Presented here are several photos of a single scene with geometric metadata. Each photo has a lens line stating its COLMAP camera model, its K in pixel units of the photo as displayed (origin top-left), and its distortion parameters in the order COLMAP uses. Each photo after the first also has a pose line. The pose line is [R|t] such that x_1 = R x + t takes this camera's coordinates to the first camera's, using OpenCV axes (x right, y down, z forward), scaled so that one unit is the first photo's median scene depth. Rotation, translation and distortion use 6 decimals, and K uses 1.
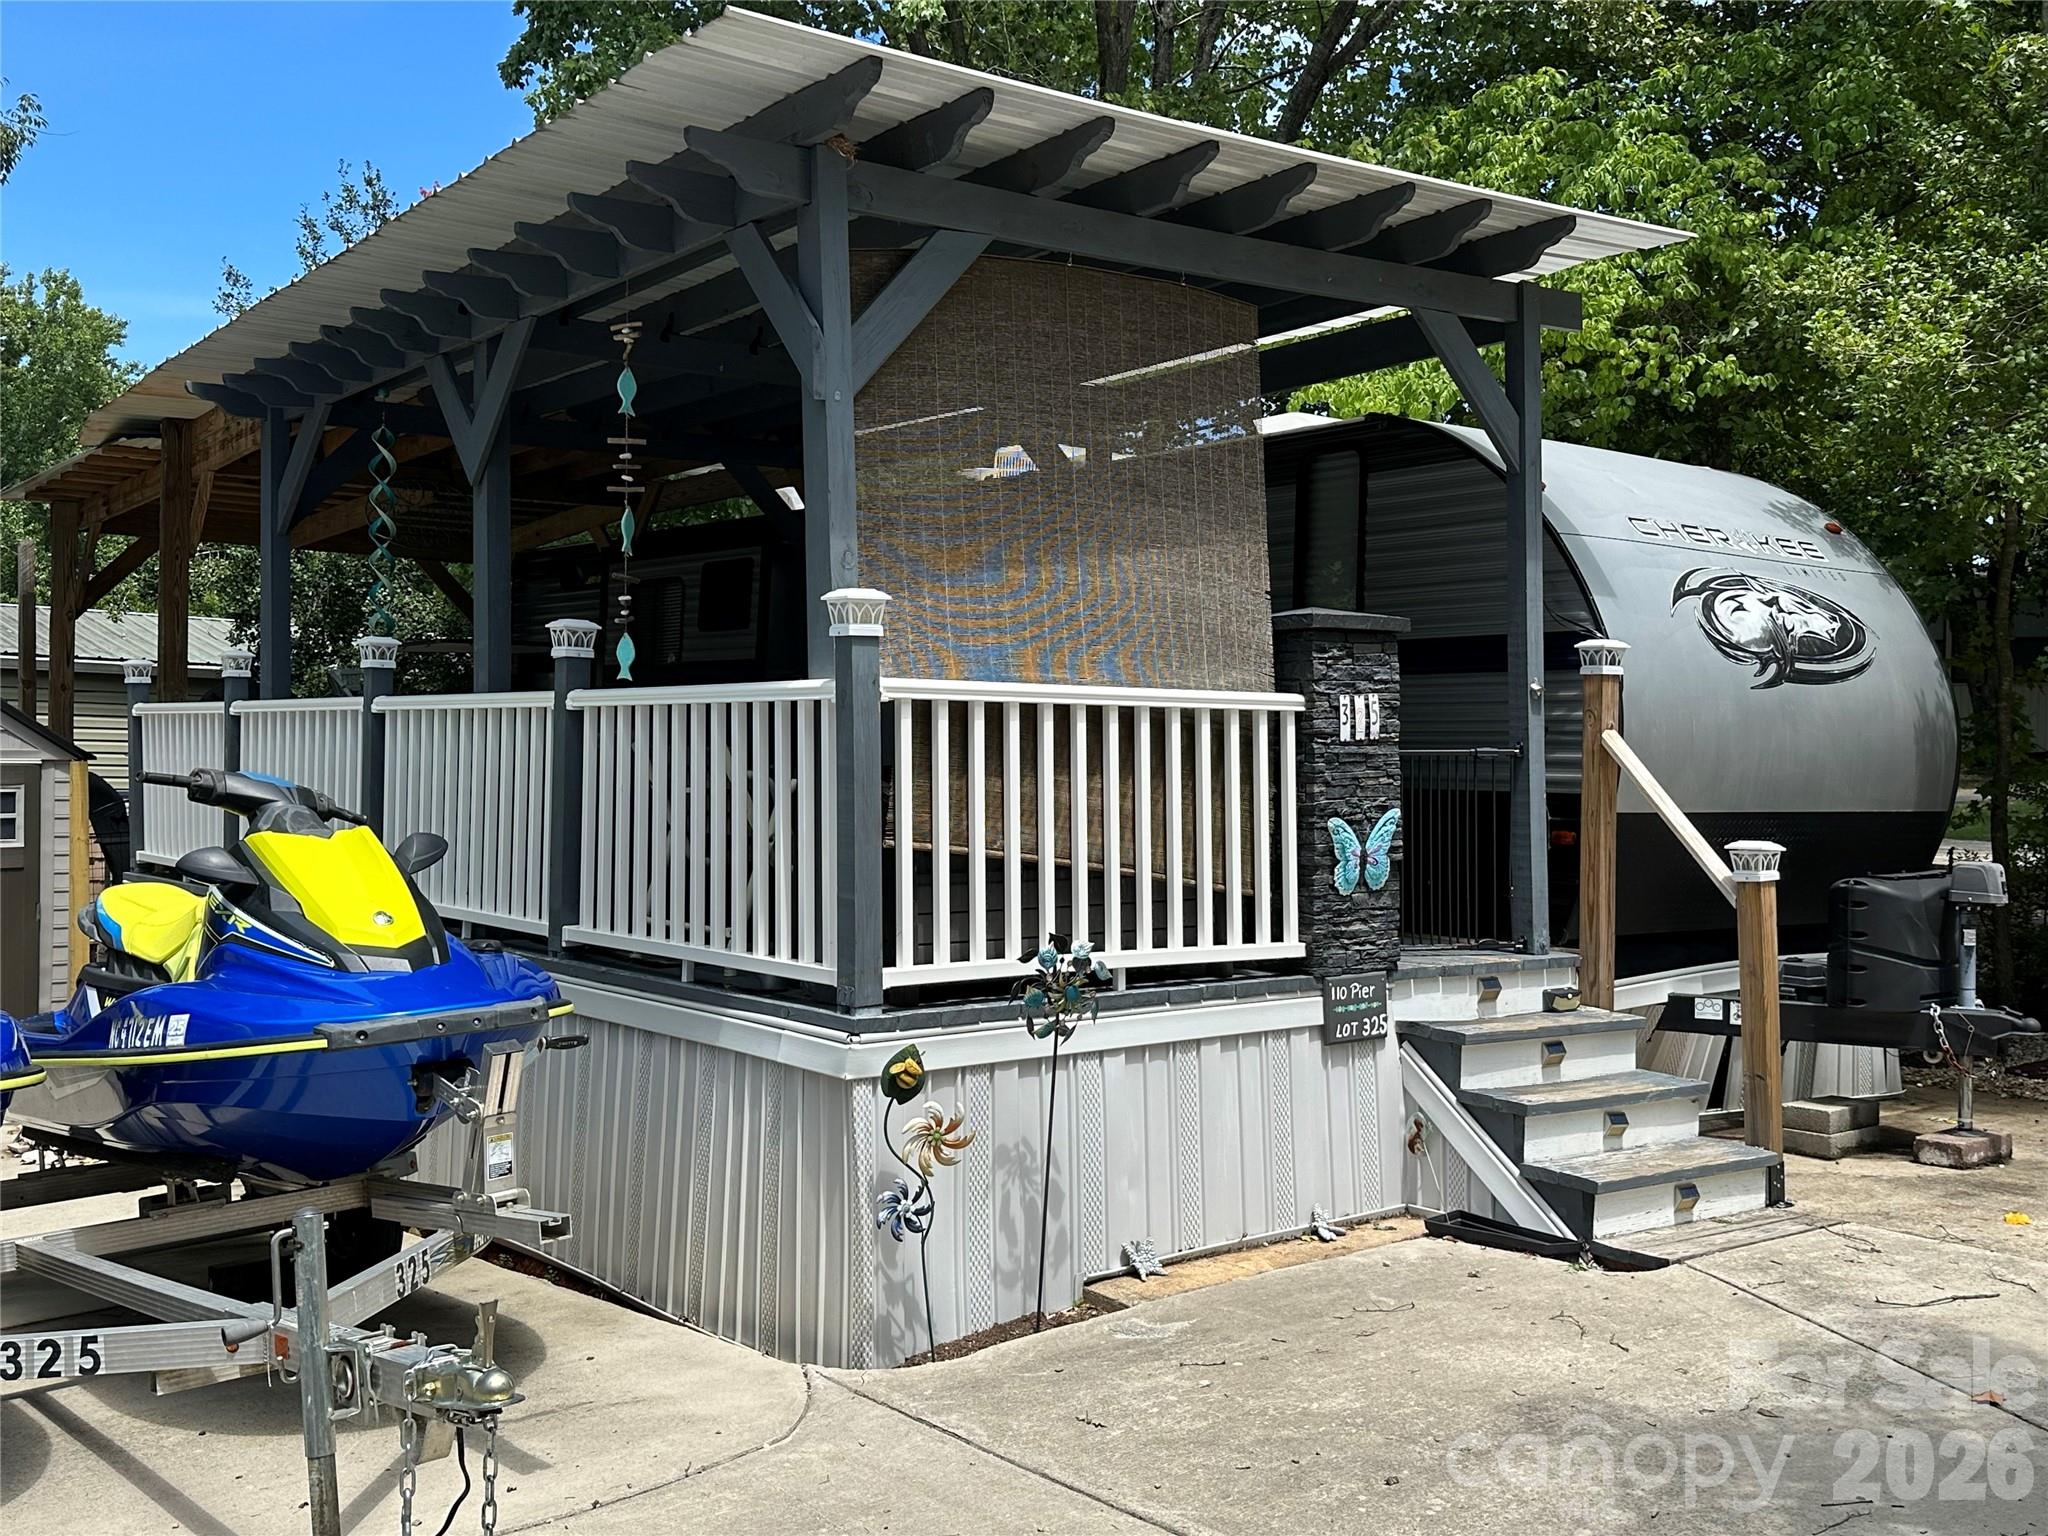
lens RADIAL K [[2010.1, 0, 1023.5], [0, 2010.1, 756.8], [0, 0, 1]] dist [0.064074, 0.000000]
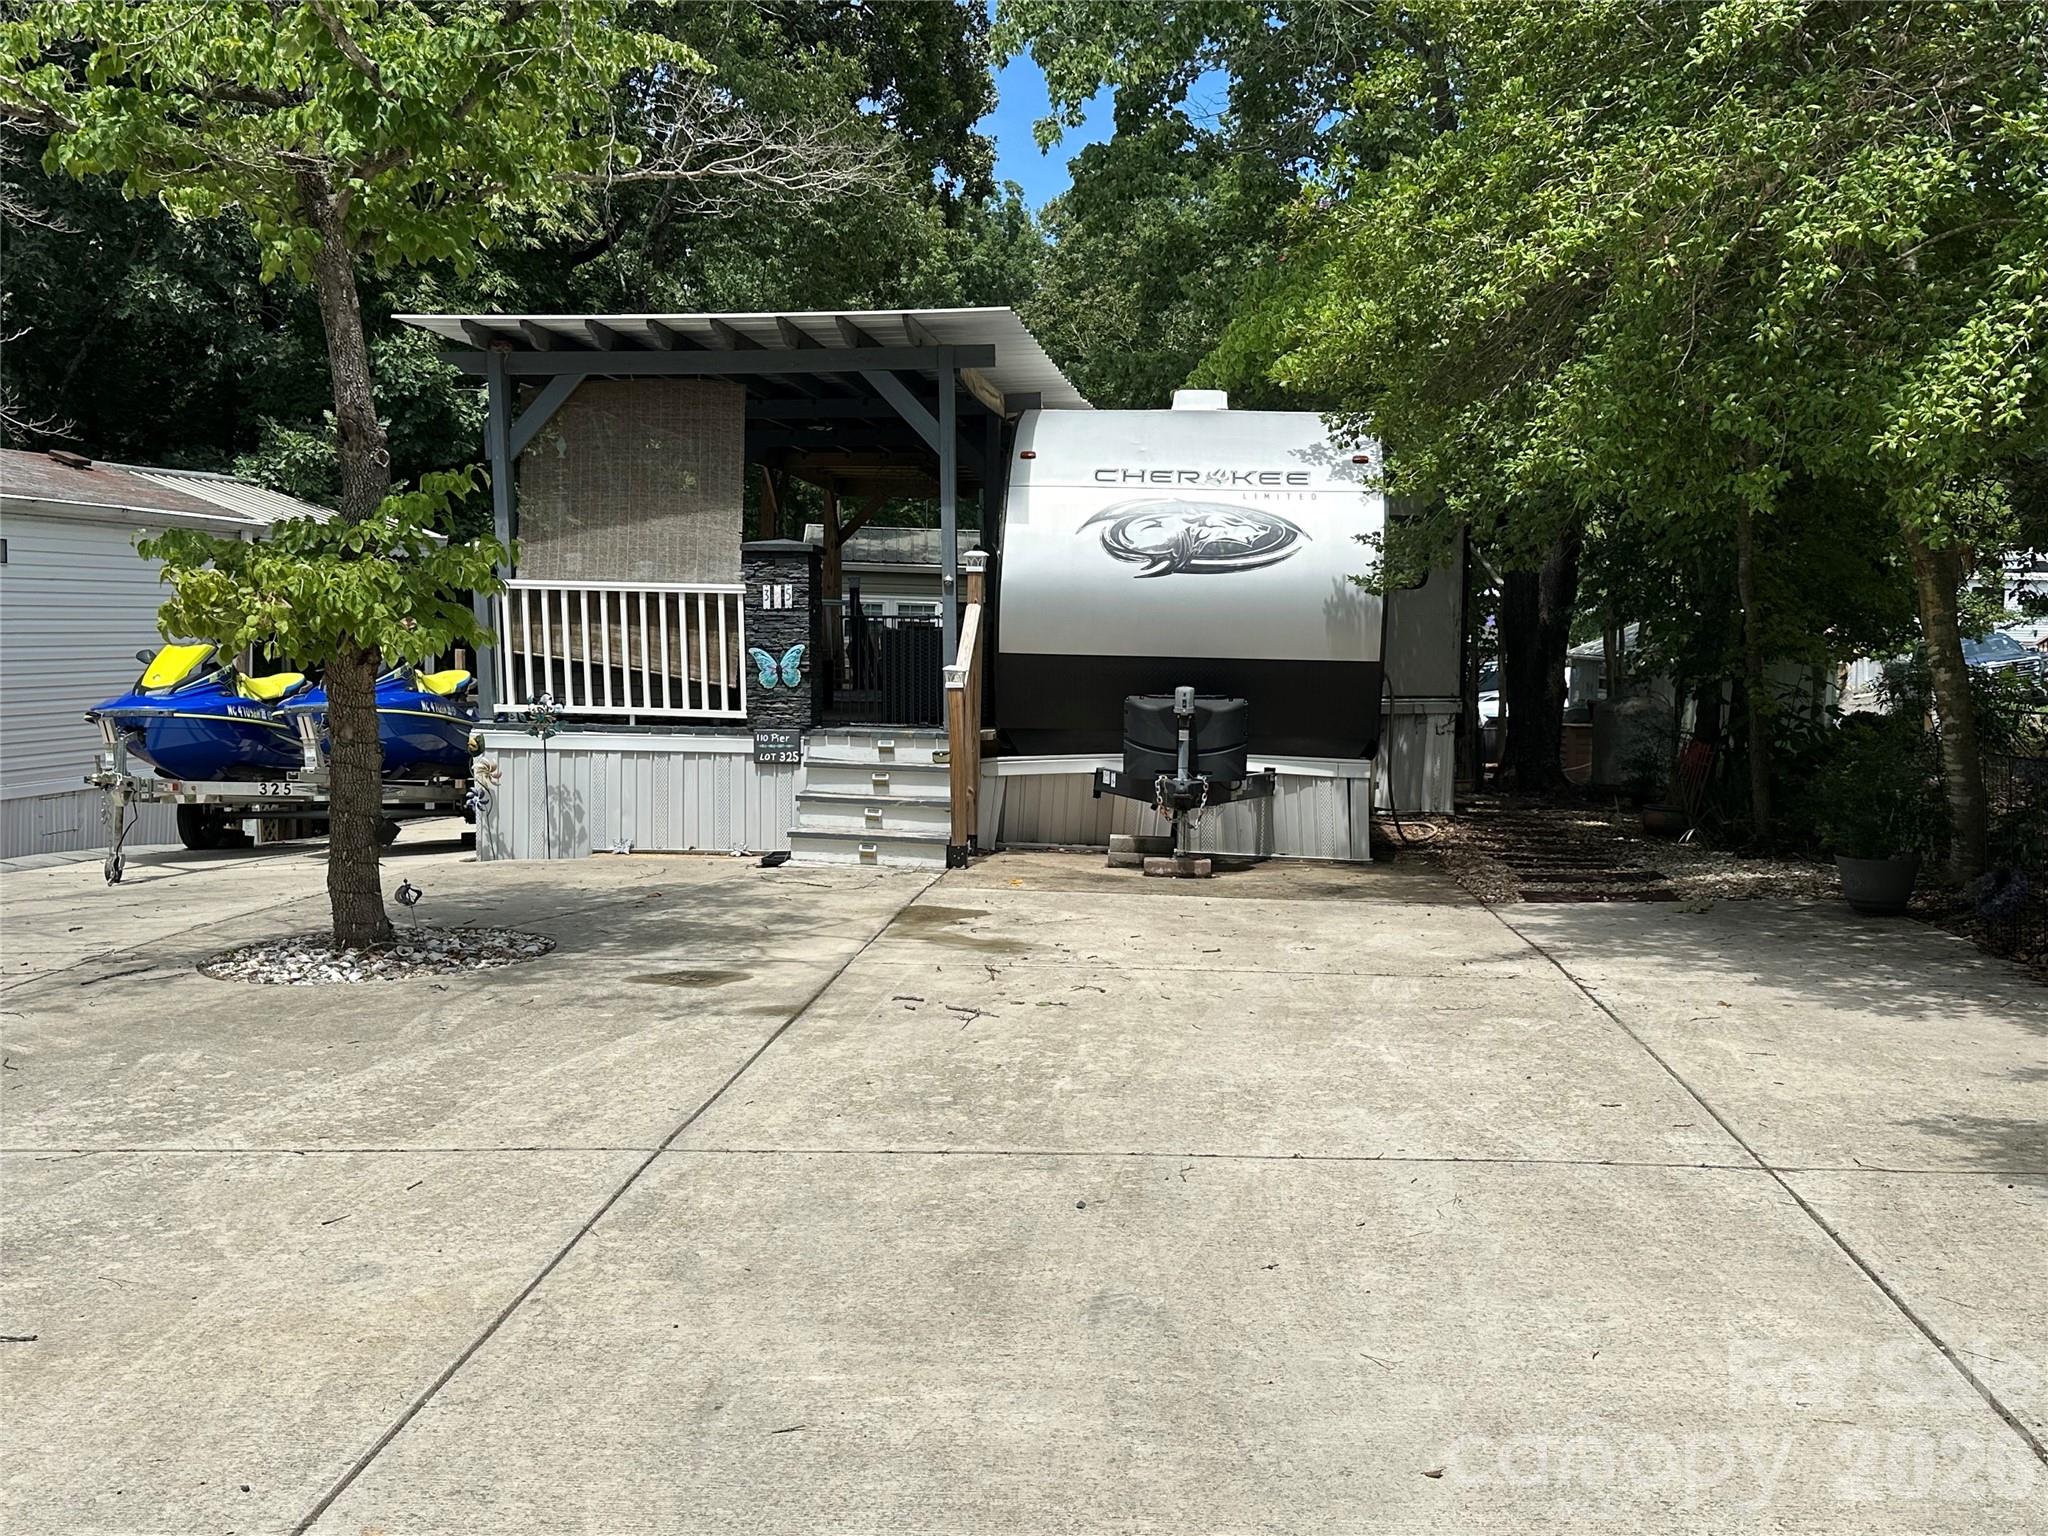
lens RADIAL K [[2010.1, 0, 1033.8], [0, 2010.1, 788.9], [0, 0, 1]] dist [0.064074, 0.000000]
pose [[0.730940, 0.057626, -0.680005, 1.678940], [-0.010953, 0.997291, 0.072741, 0.021129], [0.682354, -0.045721, 0.729591, -0.253742]]
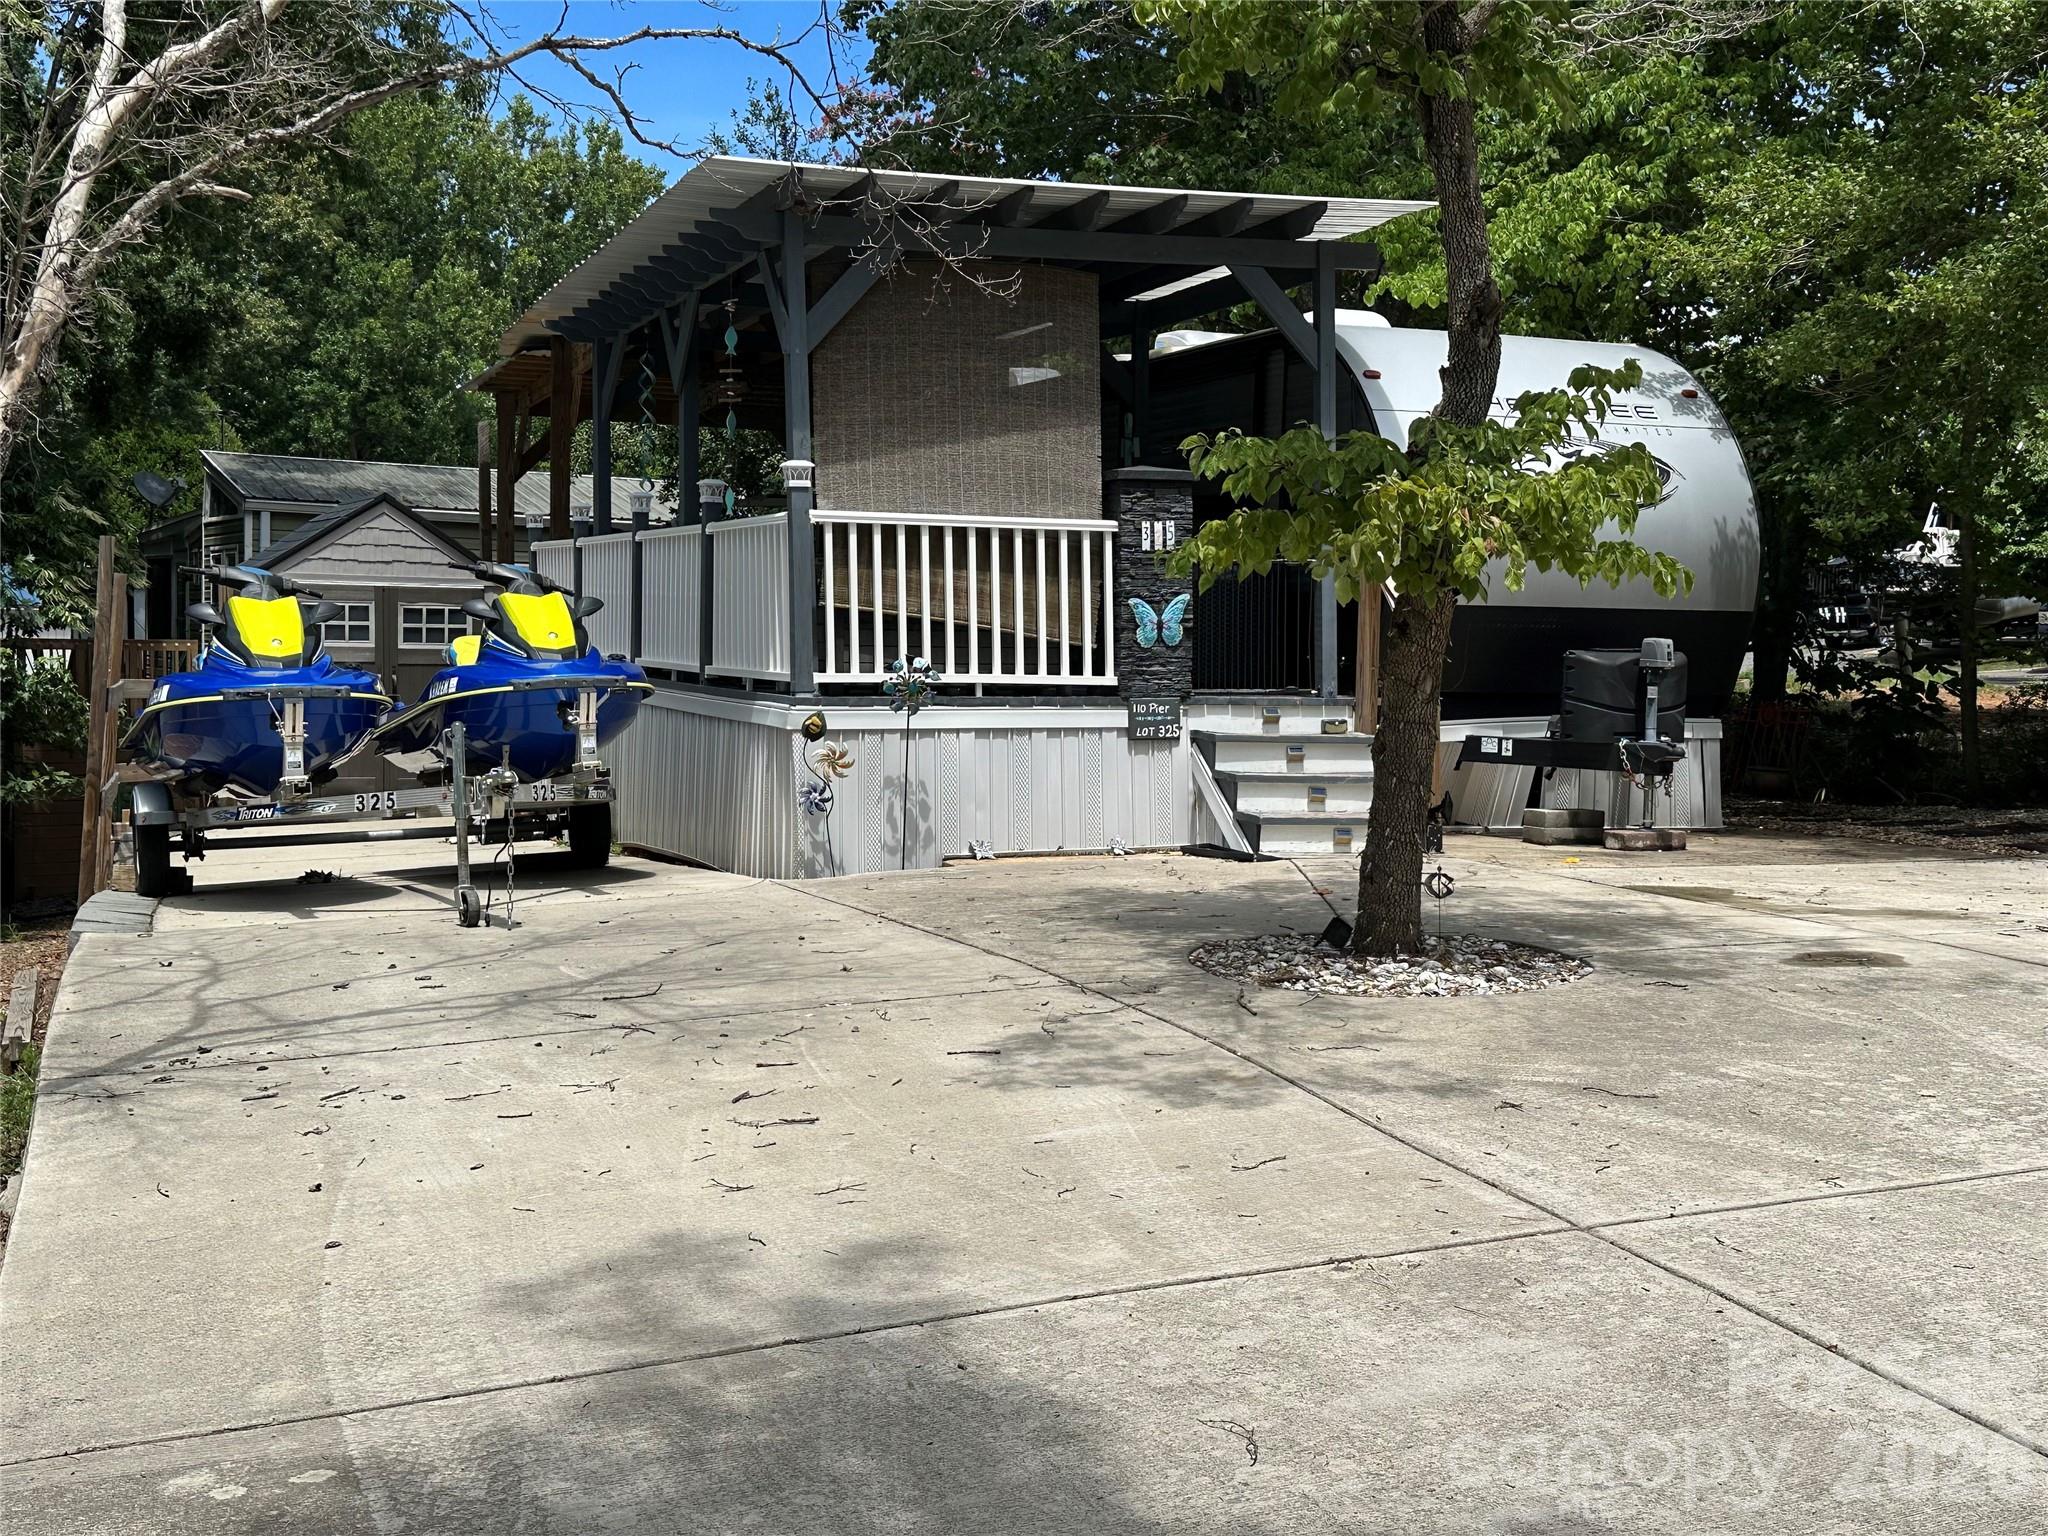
lens RADIAL K [[2400.0, 0, 1028.6], [0, 2400.0, 776.4], [0, 0, 1]] dist [0.142816, 0.000000]
pose [[0.960865, 0.021528, -0.276179, 0.598238], [-0.005570, 0.998276, 0.058434, 0.059693], [0.276961, -0.054609, 0.959328, -0.860833]]
